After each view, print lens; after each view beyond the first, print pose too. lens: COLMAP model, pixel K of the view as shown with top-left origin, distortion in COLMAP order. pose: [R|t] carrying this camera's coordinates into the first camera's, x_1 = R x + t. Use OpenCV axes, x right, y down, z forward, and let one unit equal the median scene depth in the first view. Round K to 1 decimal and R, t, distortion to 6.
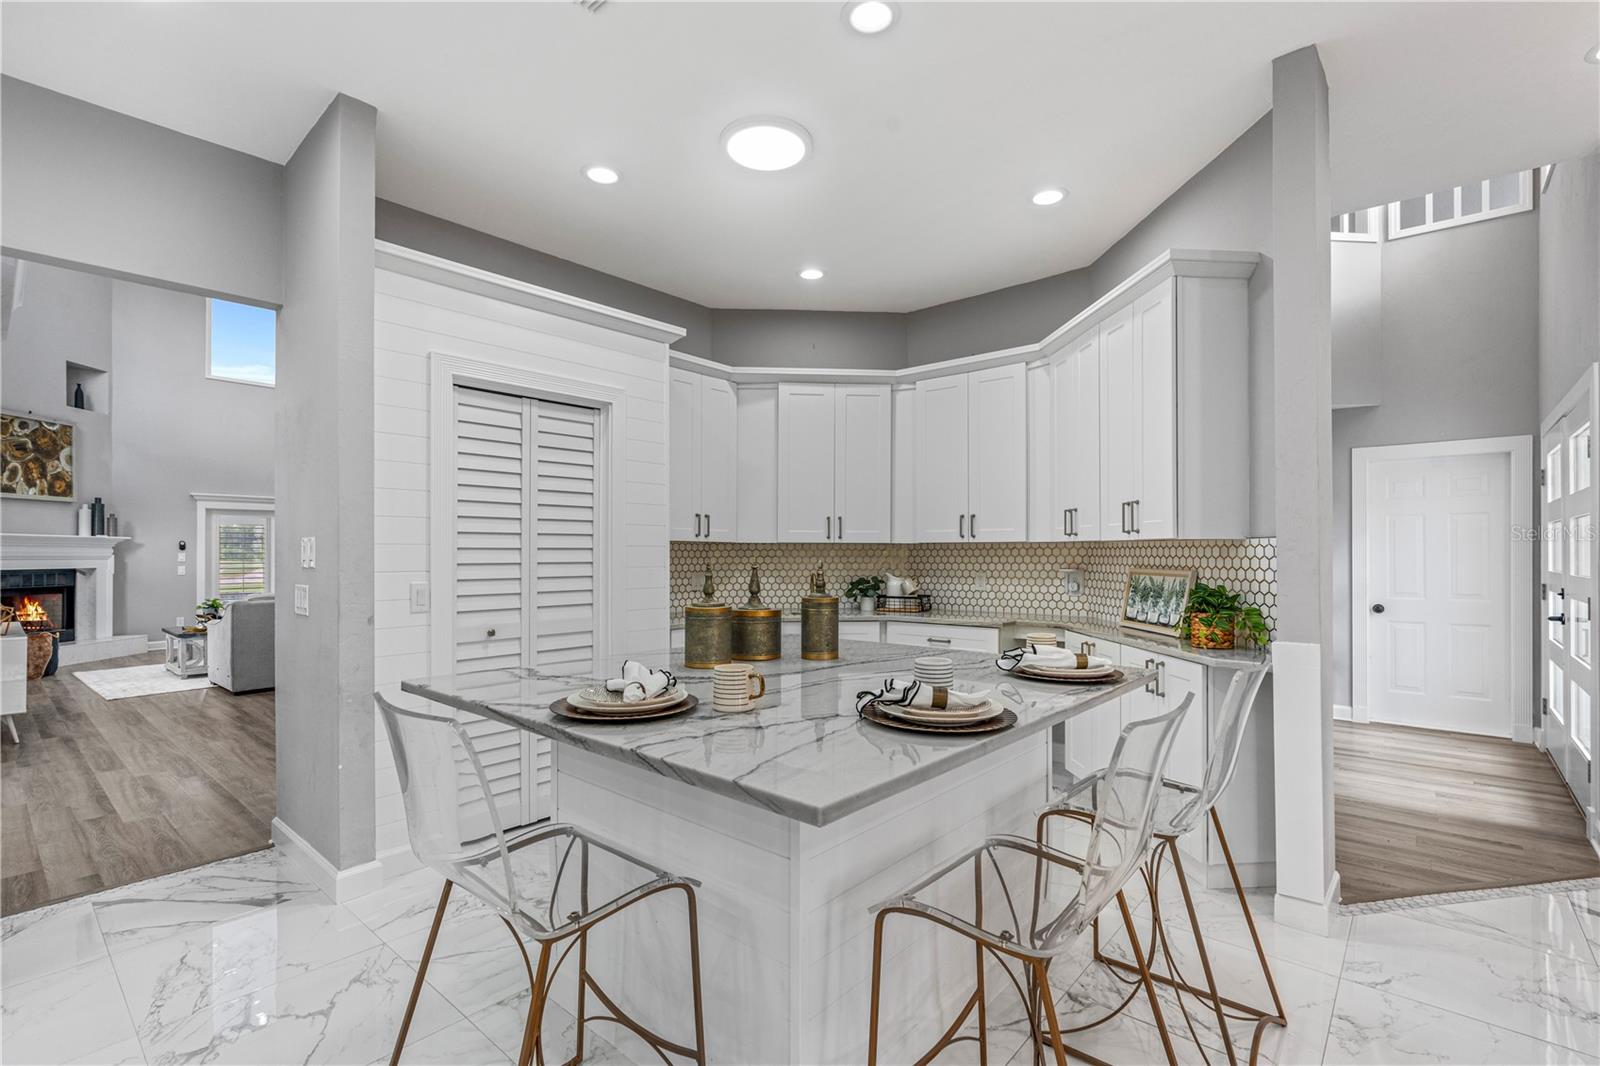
lens RADIAL K [[709.6, 0, 793.4], [0, 709.6, 560.1], [0, 0, 1]] dist [-0.000659, 0.001135]
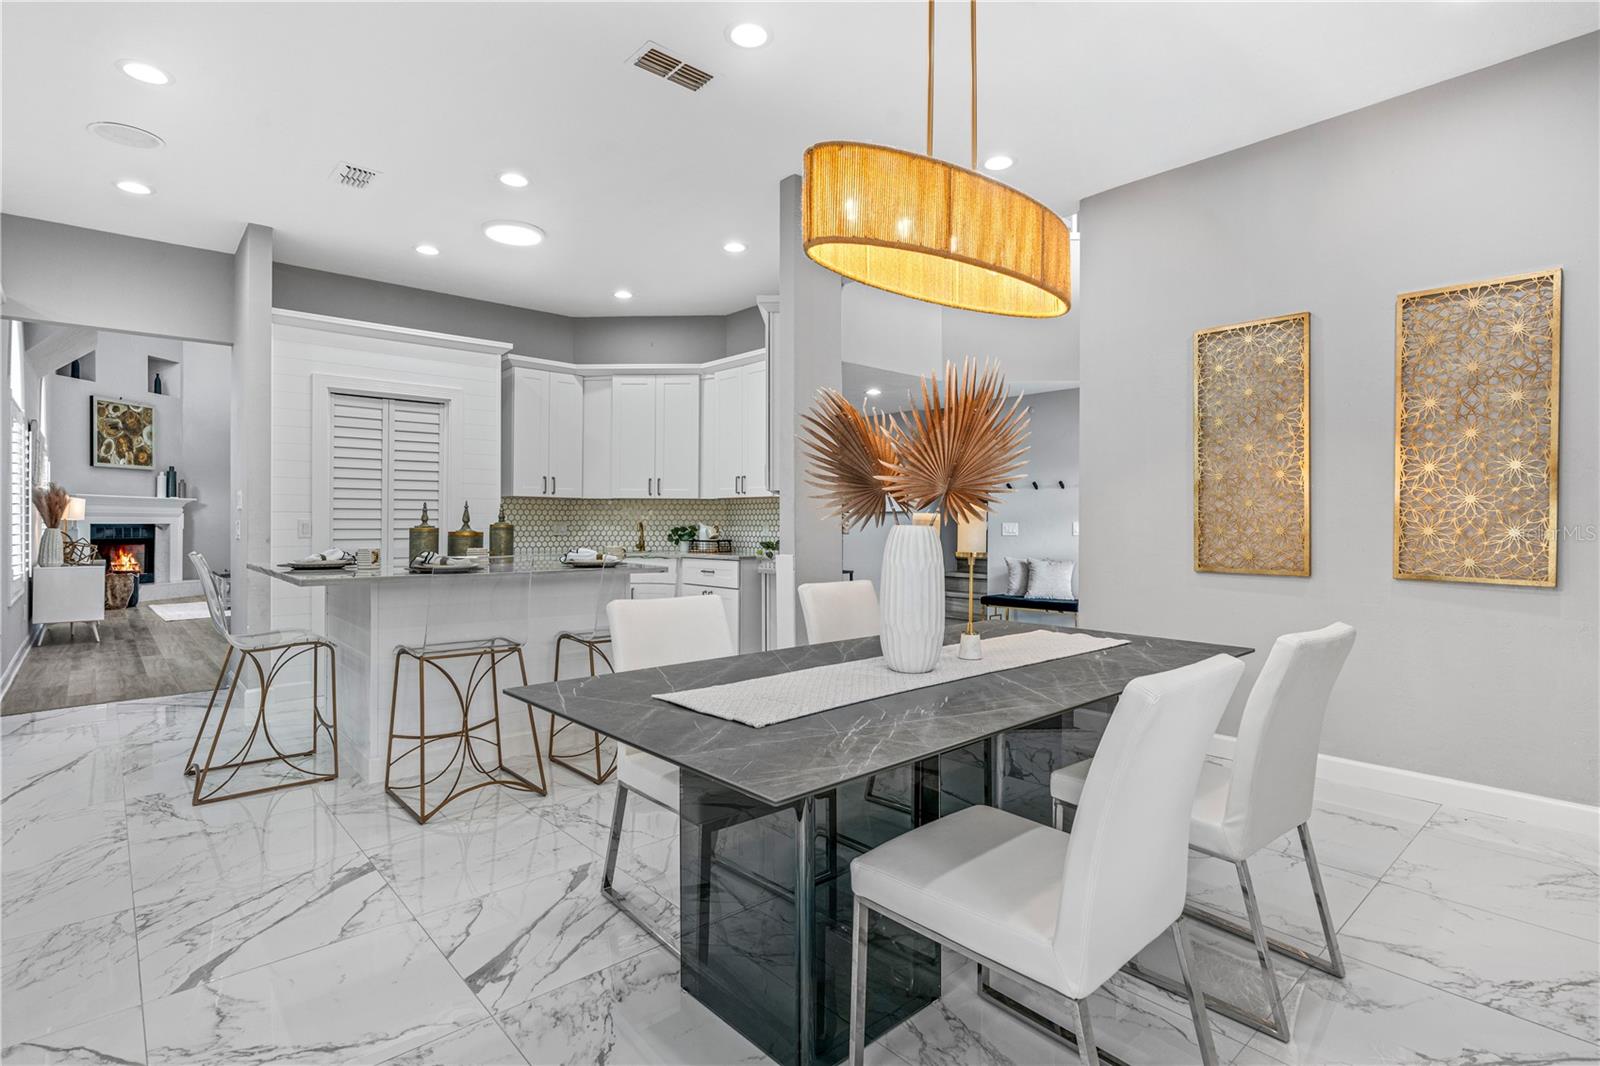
lens RADIAL K [[777.5, 0, 800.0], [0, 777.5, 533.0], [0, 0, 1]] dist [0.000916, 0.000315]
pose [[0.992248, 0.005018, -0.124172, 0.486618], [-0.004552, 0.999981, 0.004040, 0.030942], [0.124190, -0.003443, 0.992252, -0.364370]]
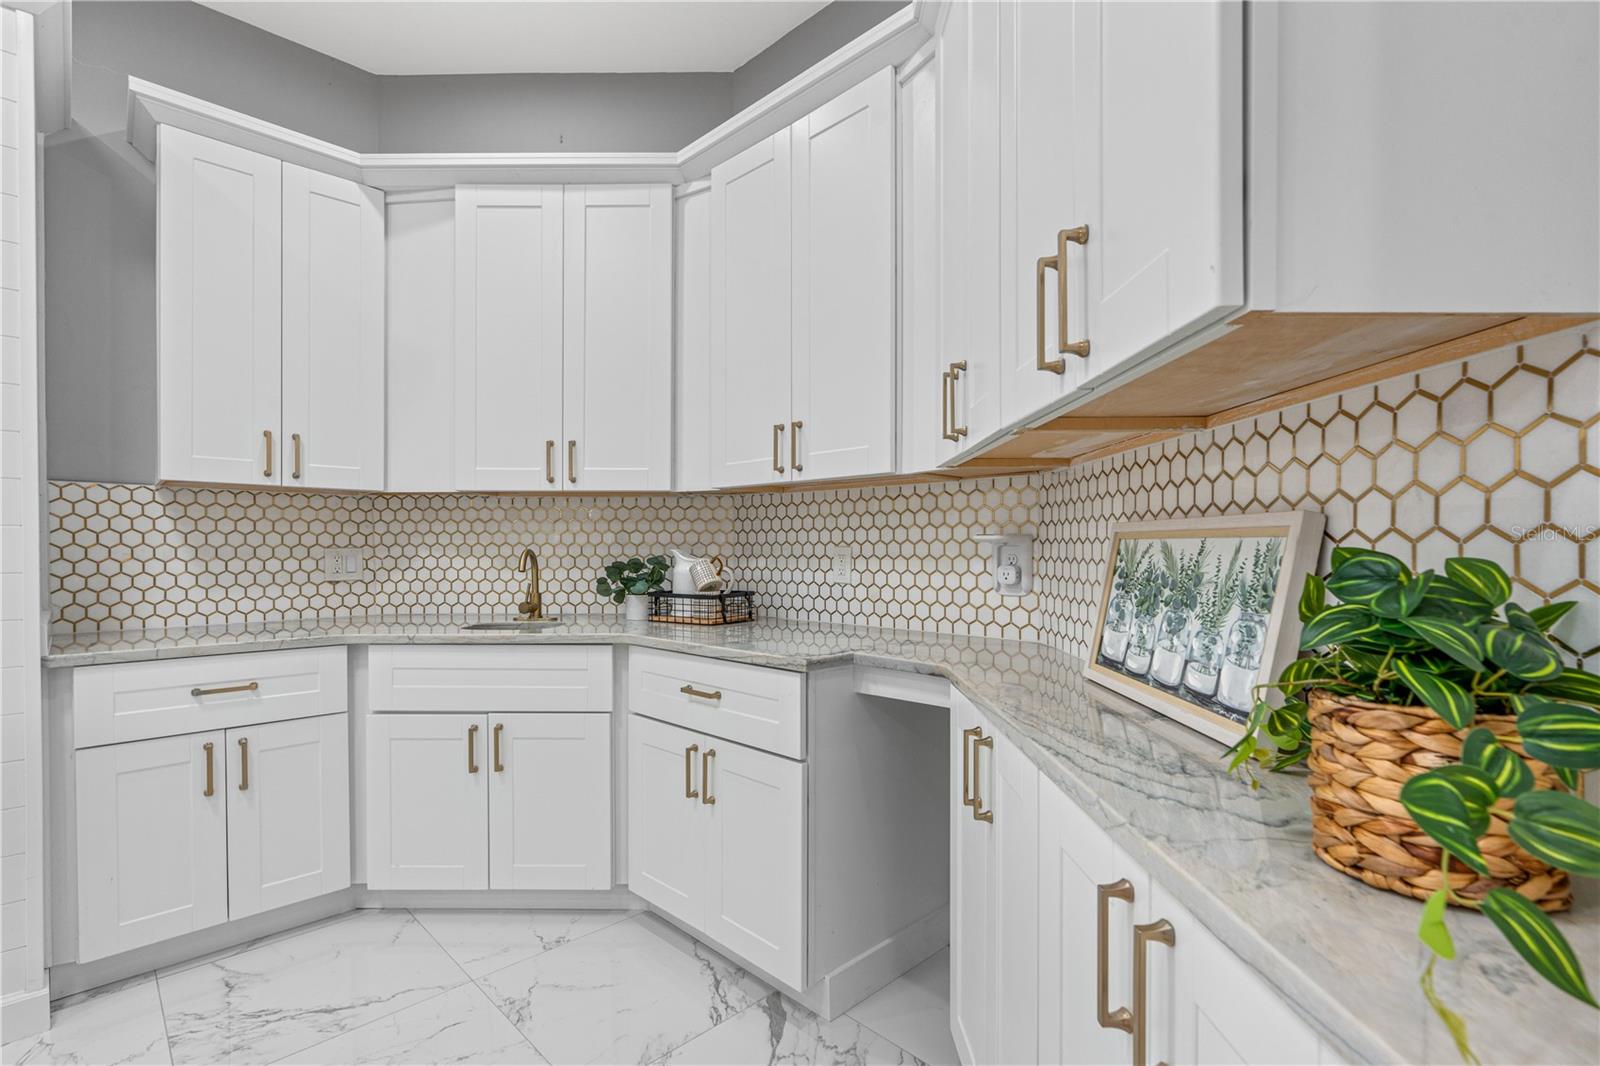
lens RADIAL K [[709.6, 0, 793.4], [0, 709.6, 560.1], [0, 0, 1]] dist [-0.000659, 0.001135]
pose [[0.997009, 0.001189, -0.077281, 0.262481], [-0.000446, 0.999954, 0.009625, 0.021186], [0.077289, -0.009562, 0.996963, 0.482836]]
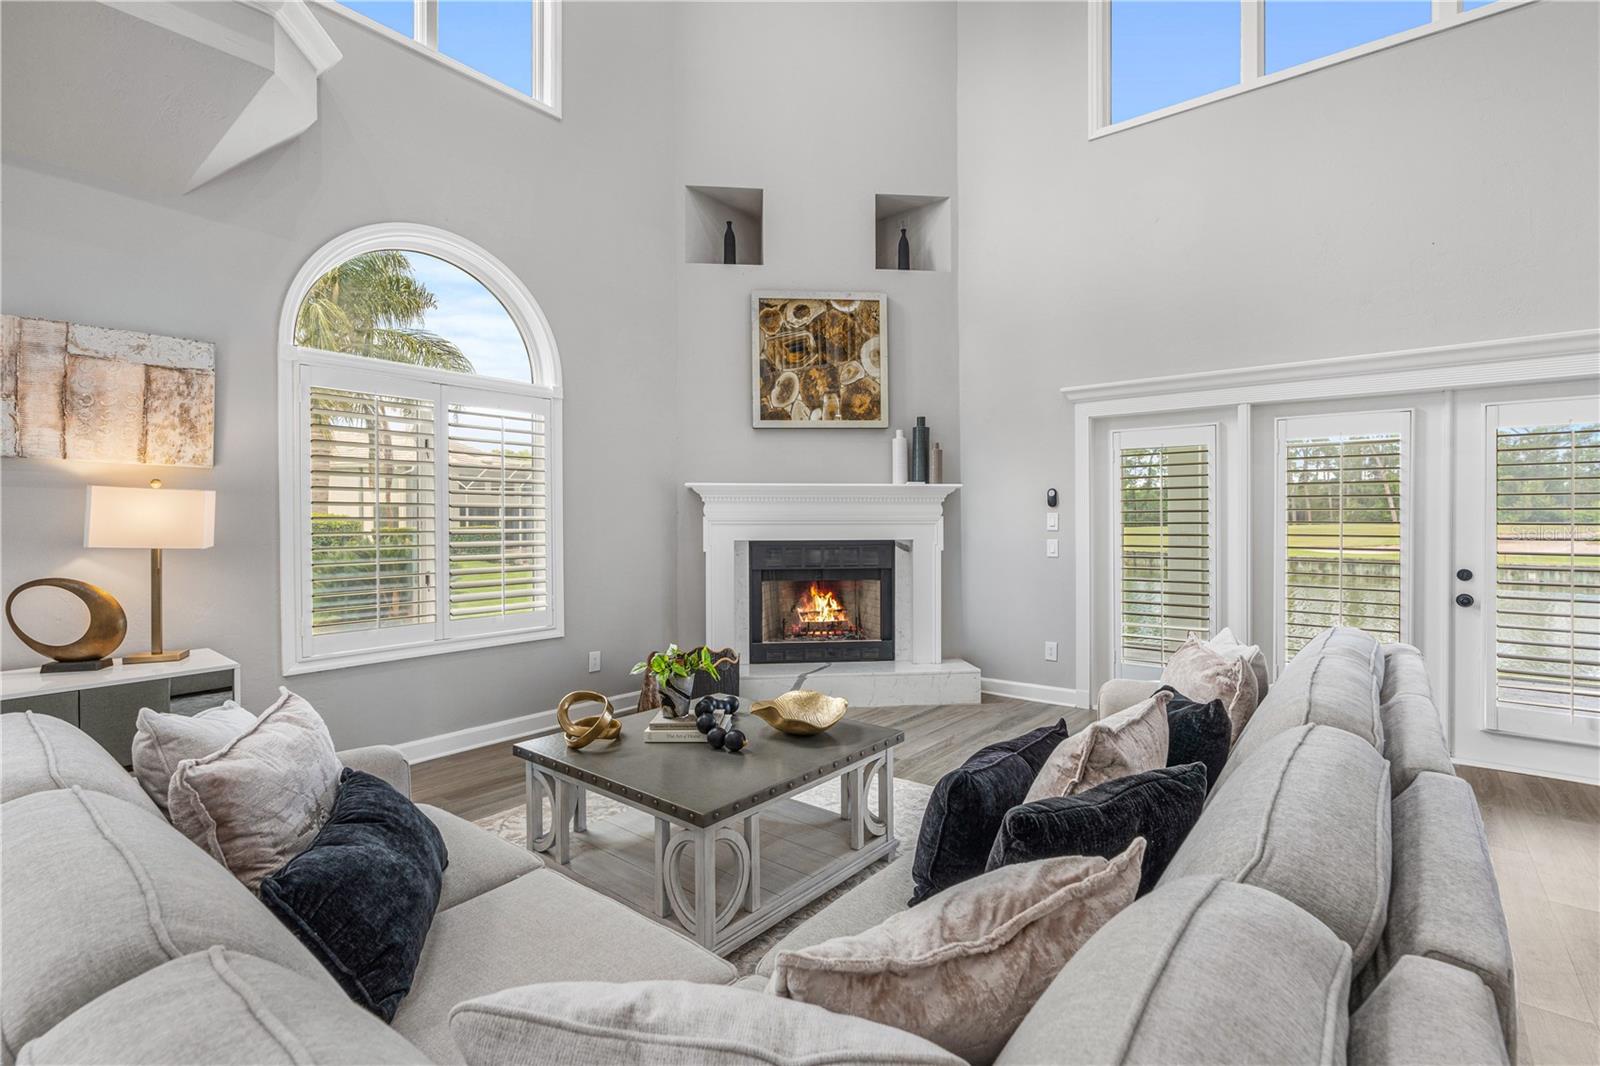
lens RADIAL K [[737.0, 0, 808.8], [0, 737.0, 515.4], [0, 0, 1]] dist [-0.004164, 0.000429]
pose [[0.039648, 0.015998, -0.999086, -0.724508], [-0.004212, 0.999866, 0.015844, -0.032488], [0.999205, 0.003580, 0.039711, 1.662715]]
